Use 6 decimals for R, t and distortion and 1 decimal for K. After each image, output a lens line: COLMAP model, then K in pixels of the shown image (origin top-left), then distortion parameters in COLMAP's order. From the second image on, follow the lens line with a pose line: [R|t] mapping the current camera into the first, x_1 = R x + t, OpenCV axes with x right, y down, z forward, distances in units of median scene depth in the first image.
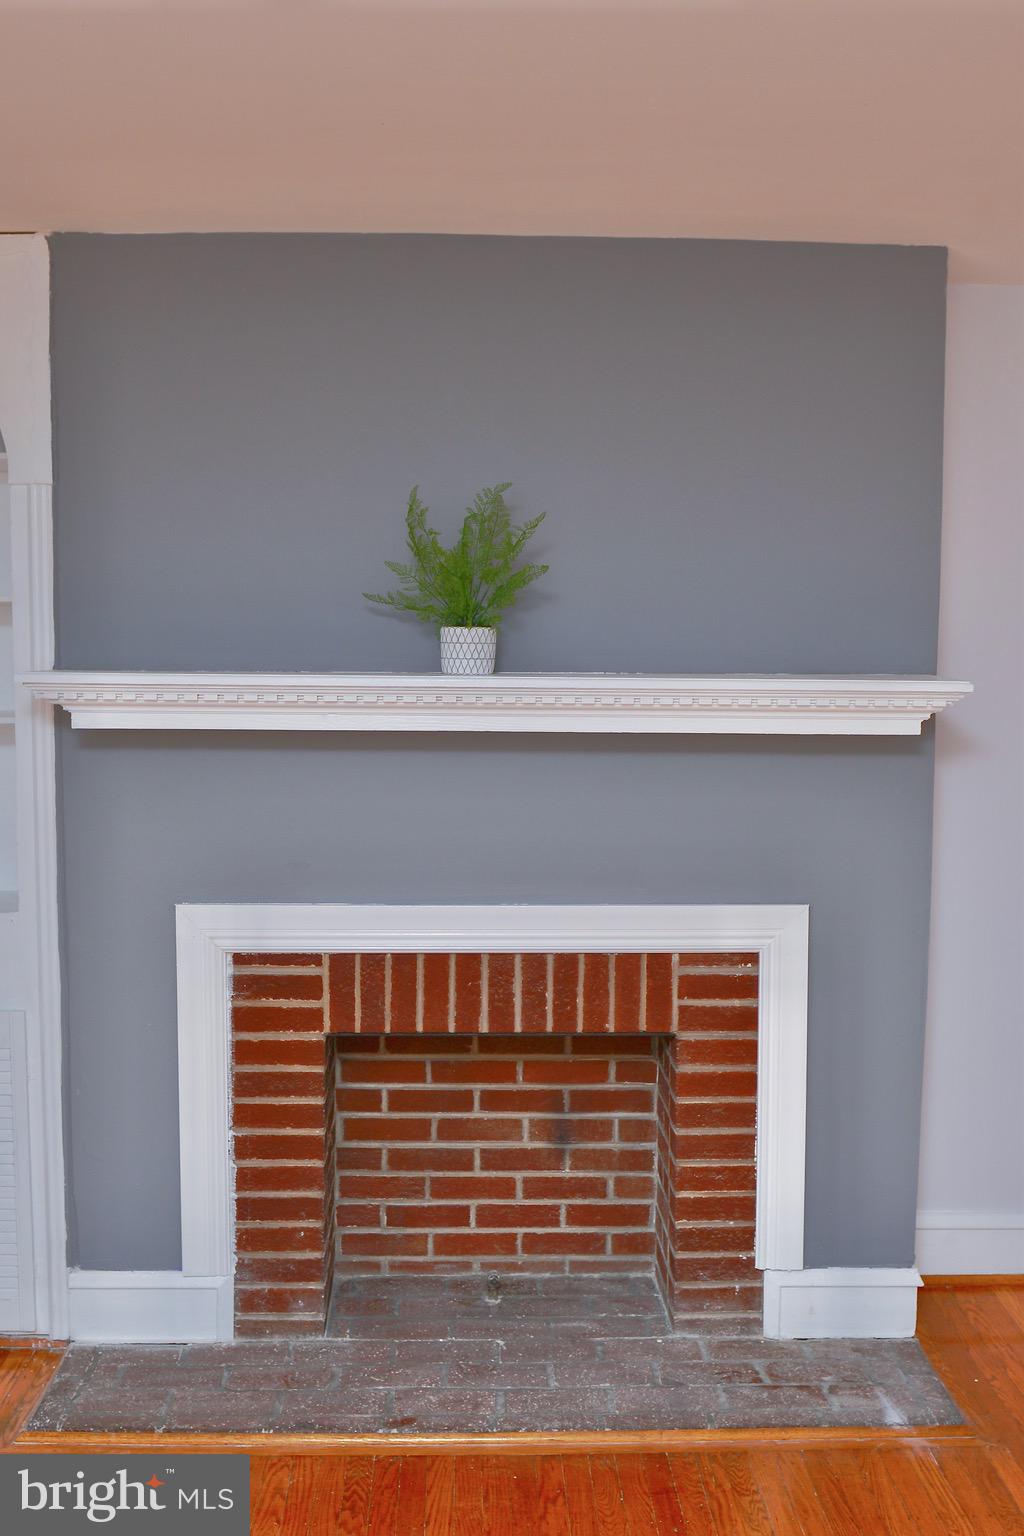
lens RADIAL K [[1589.0, 0, 512.0], [0, 1589.0, 768.0], [0, 0, 1]] dist [-0.048025, -0.007066]
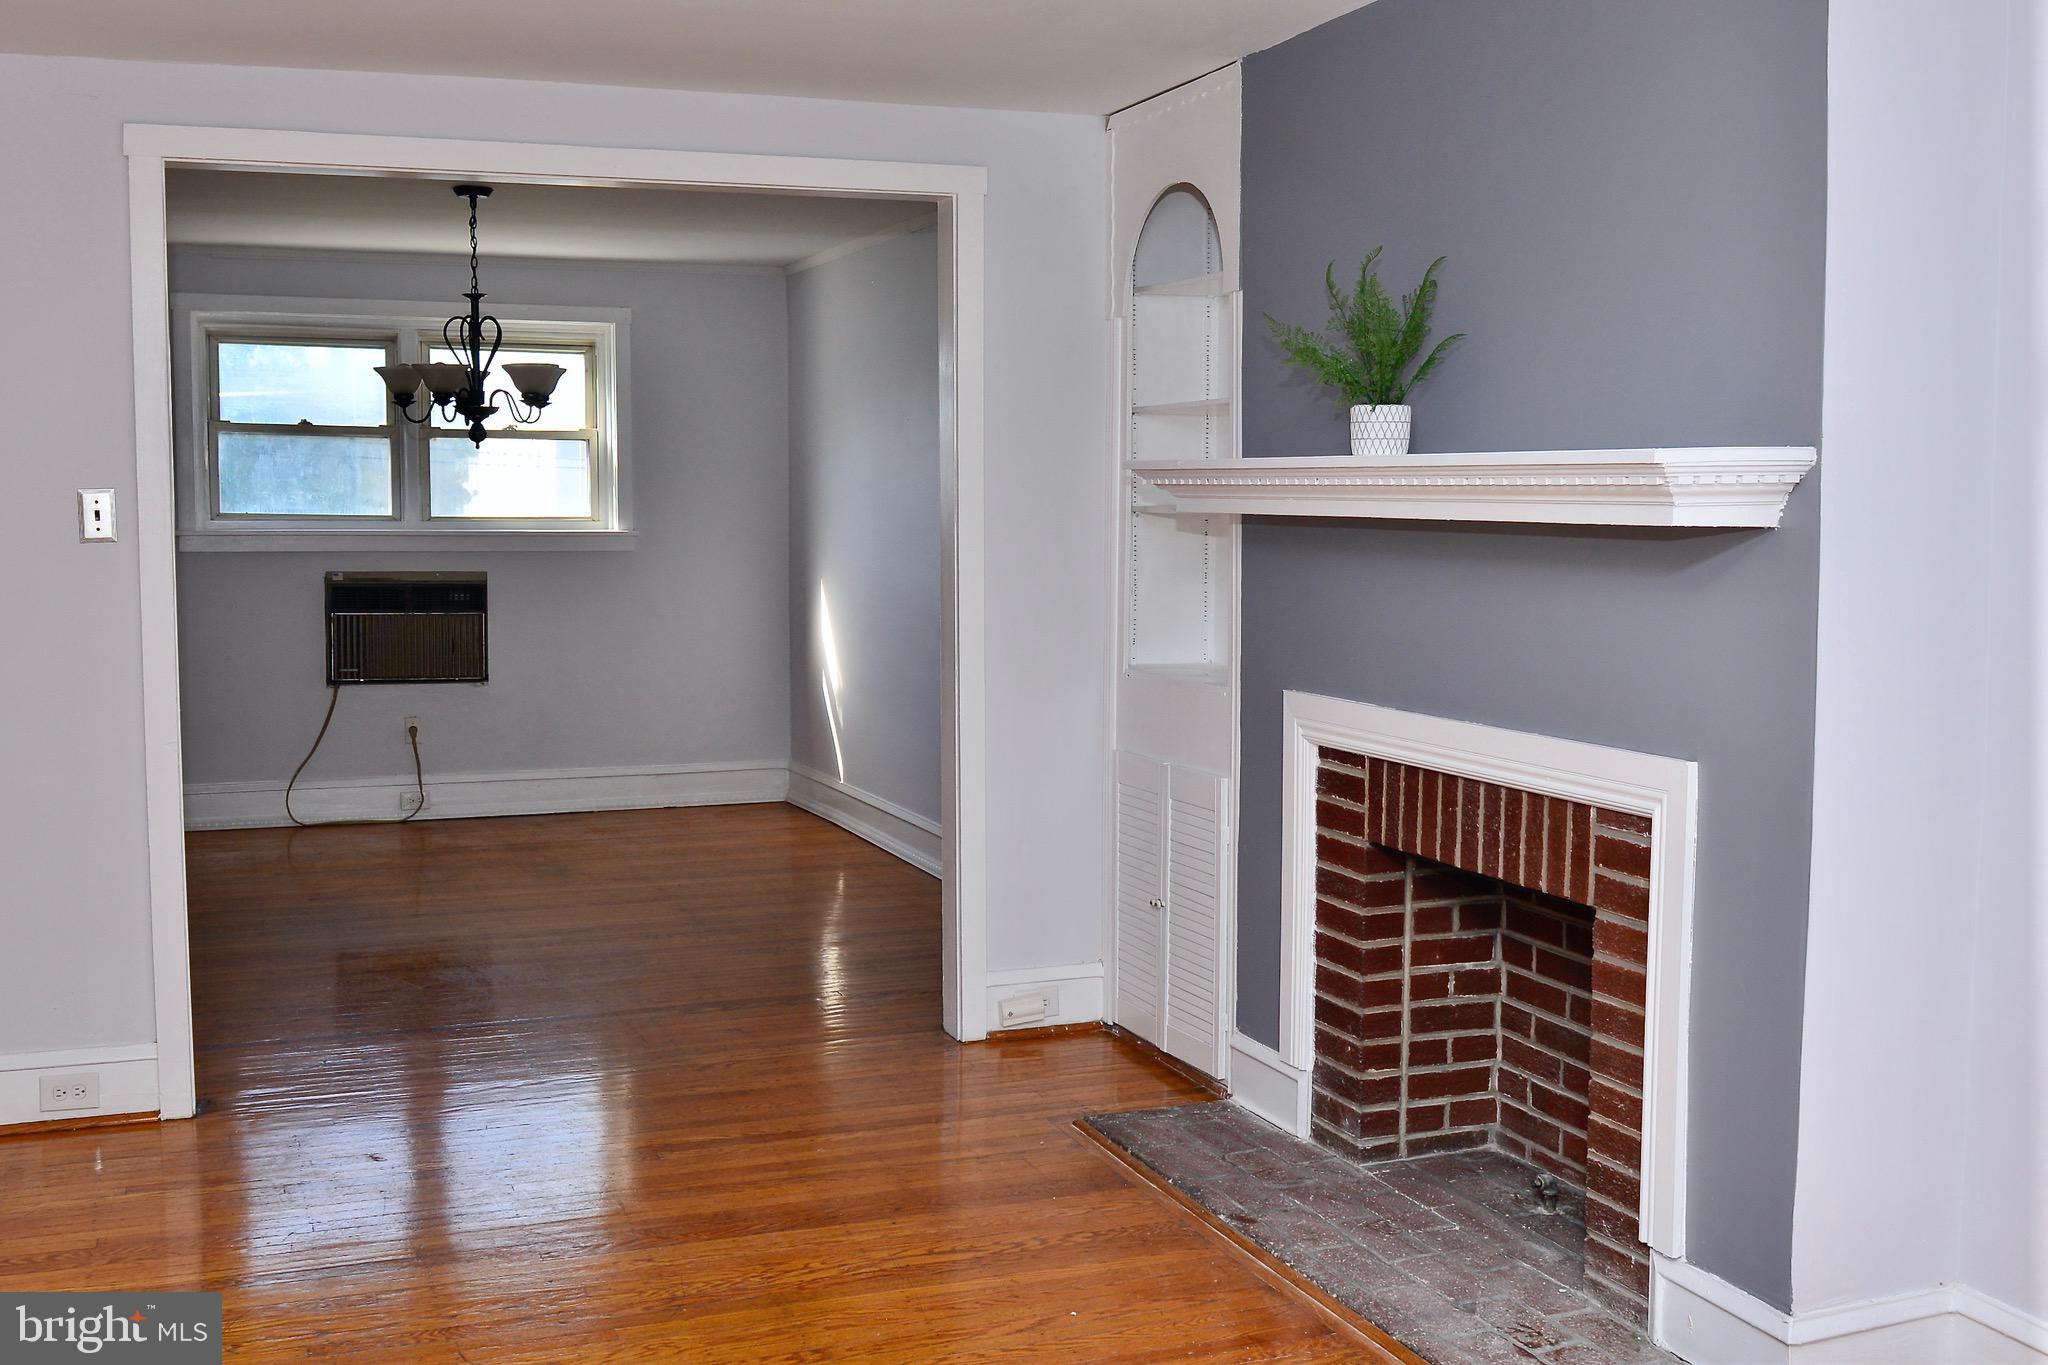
lens RADIAL K [[2118.6, 0, 1024.0], [0, 2118.6, 682.5], [0, 0, 1]] dist [-0.048025, -0.007066]
pose [[0.336323, 0.076564, -0.938629, 0.991921], [-0.081294, 0.995330, 0.052060, 0.023181], [0.938231, 0.058796, 0.340976, 0.367035]]
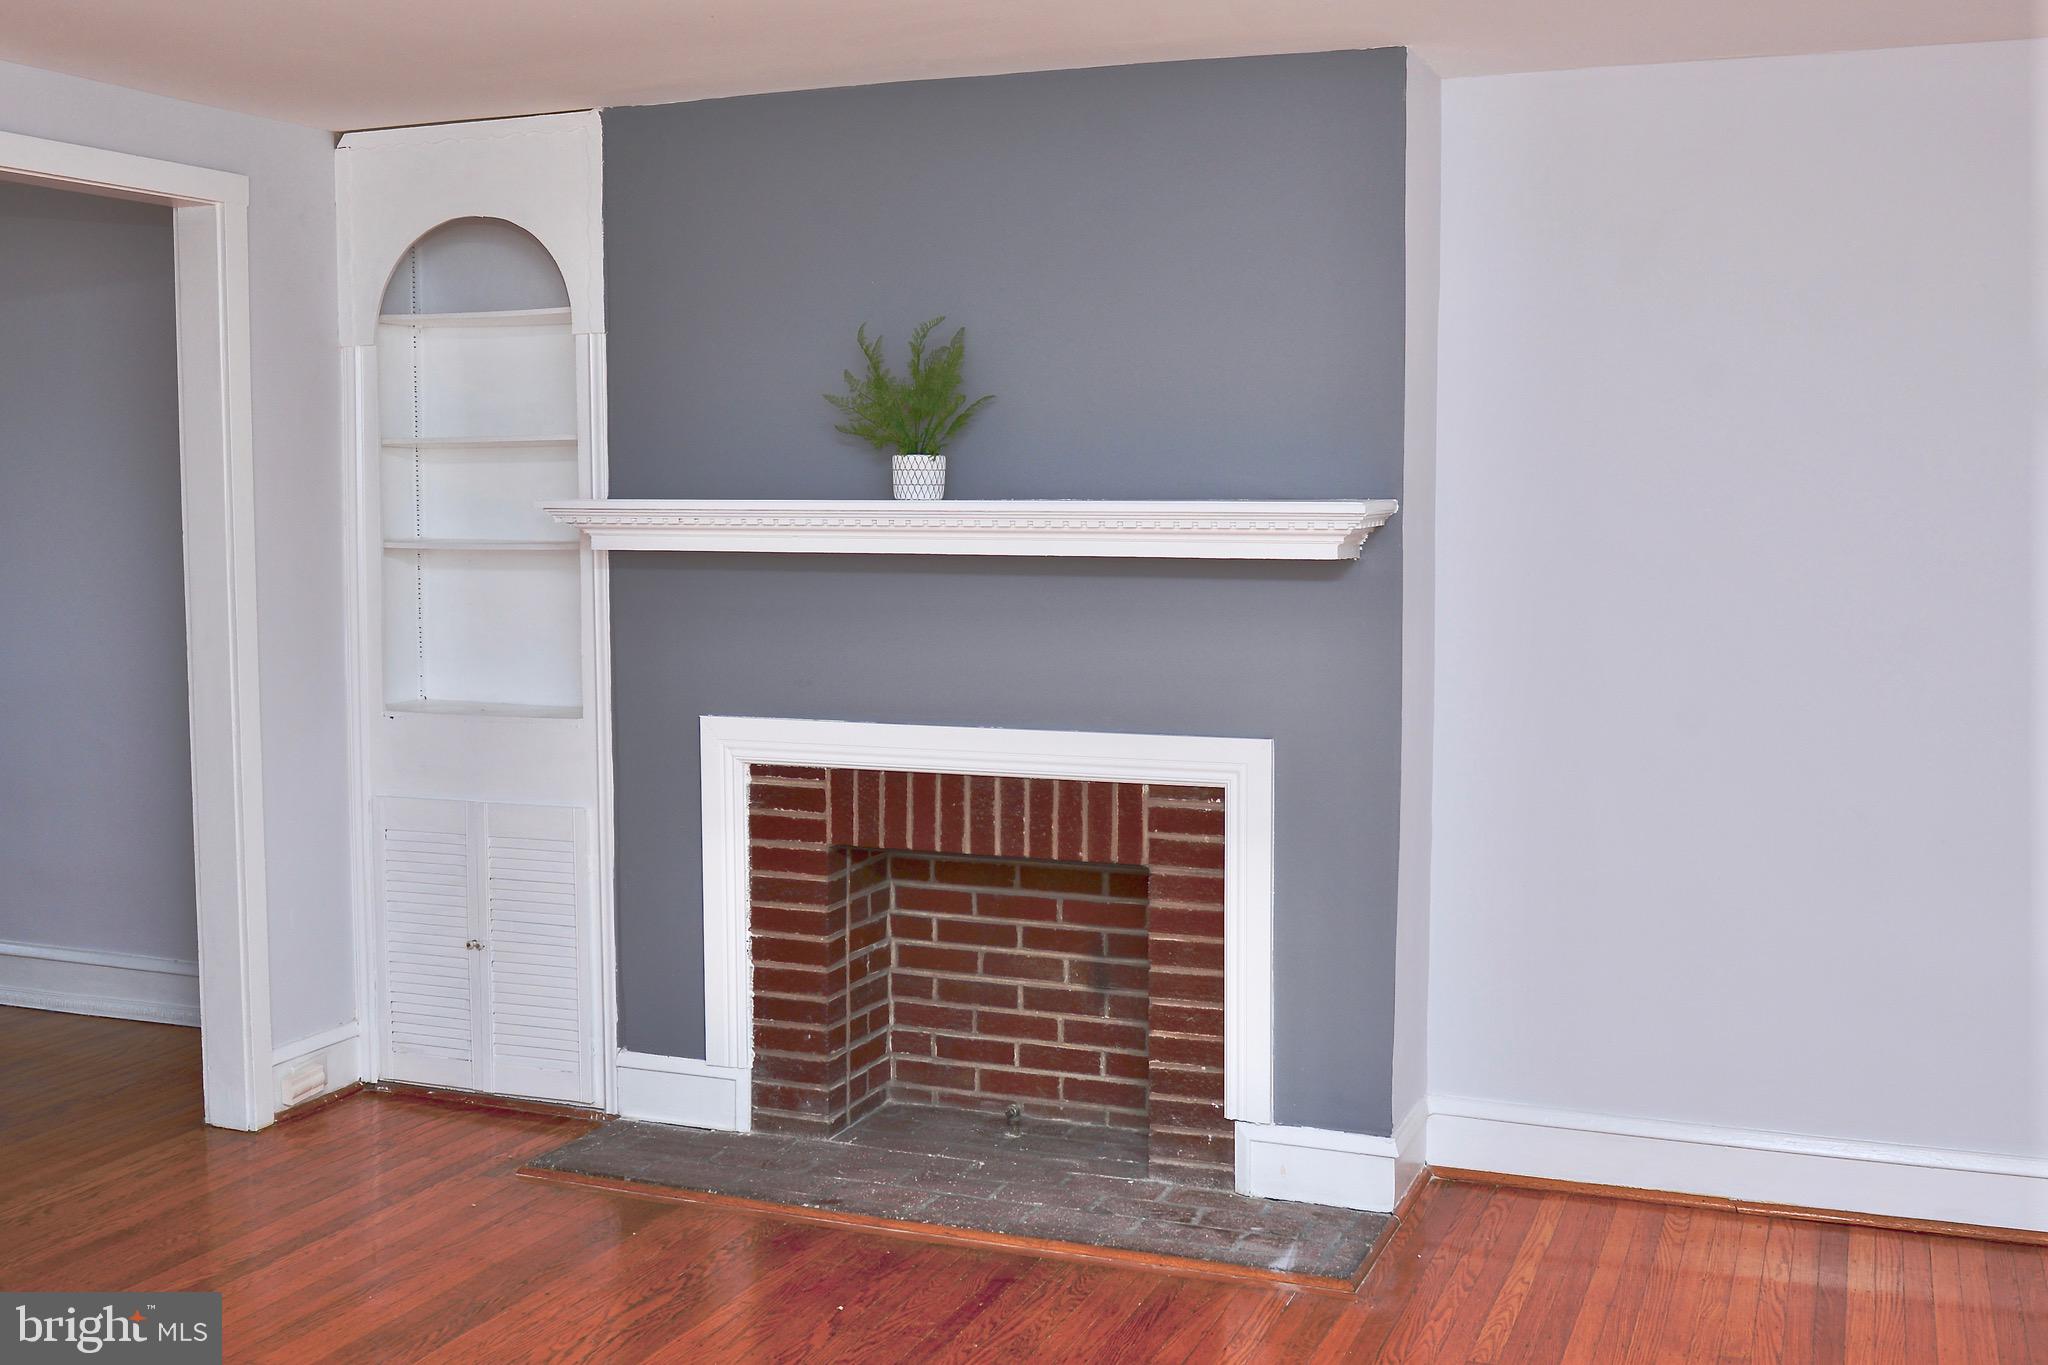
lens RADIAL K [[2118.6, 0, 1024.0], [0, 2118.6, 682.5], [0, 0, 1]] dist [-0.048025, -0.007066]
pose [[0.918026, 0.027589, -0.395560, 0.550357], [-0.028216, 0.999593, 0.004233, 0.049907], [0.395516, 0.007275, 0.918430, -0.236721]]
